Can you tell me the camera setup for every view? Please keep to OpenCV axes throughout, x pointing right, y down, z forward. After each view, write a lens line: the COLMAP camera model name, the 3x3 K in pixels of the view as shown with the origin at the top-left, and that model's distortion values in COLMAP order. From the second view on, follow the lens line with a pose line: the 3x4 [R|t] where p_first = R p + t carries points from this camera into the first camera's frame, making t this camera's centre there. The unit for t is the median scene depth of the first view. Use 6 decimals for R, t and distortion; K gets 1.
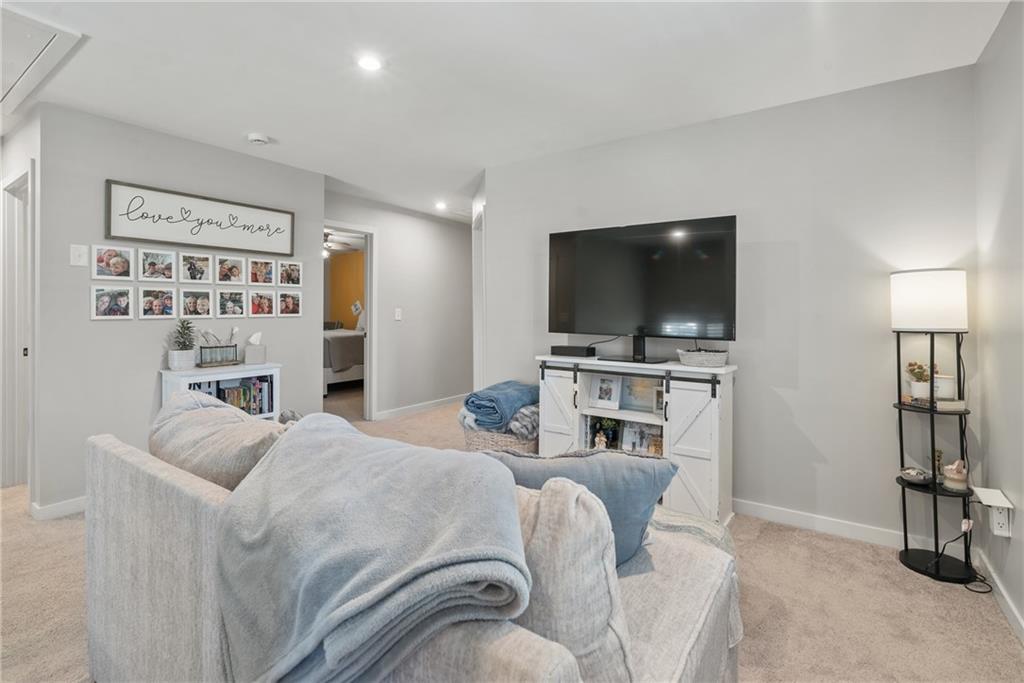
lens RADIAL K [[468.0, 0, 503.7], [0, 468.0, 309.2], [0, 0, 1]] dist [-0.002005, 0.000216]
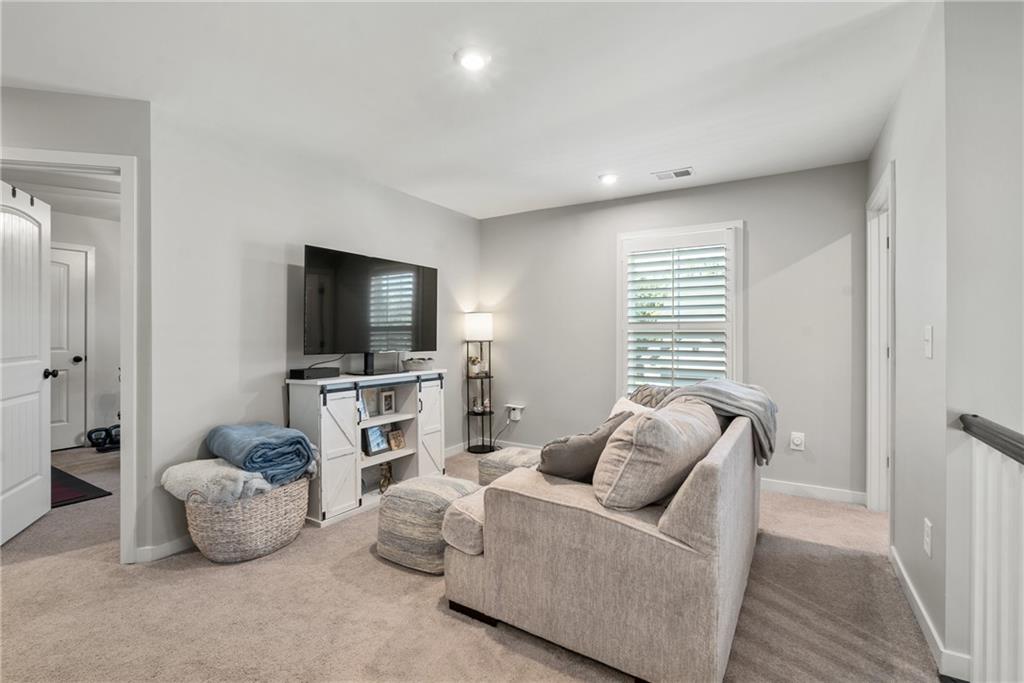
lens RADIAL K [[468.0, 0, 510.2], [0, 468.0, 334.4], [0, 0, 1]] dist [-0.002005, 0.000216]
pose [[-0.056534, -0.005451, 0.998386, -0.896111], [-0.003271, 0.999981, 0.005275, 0.004207], [-0.998395, -0.002968, -0.056551, 0.720073]]
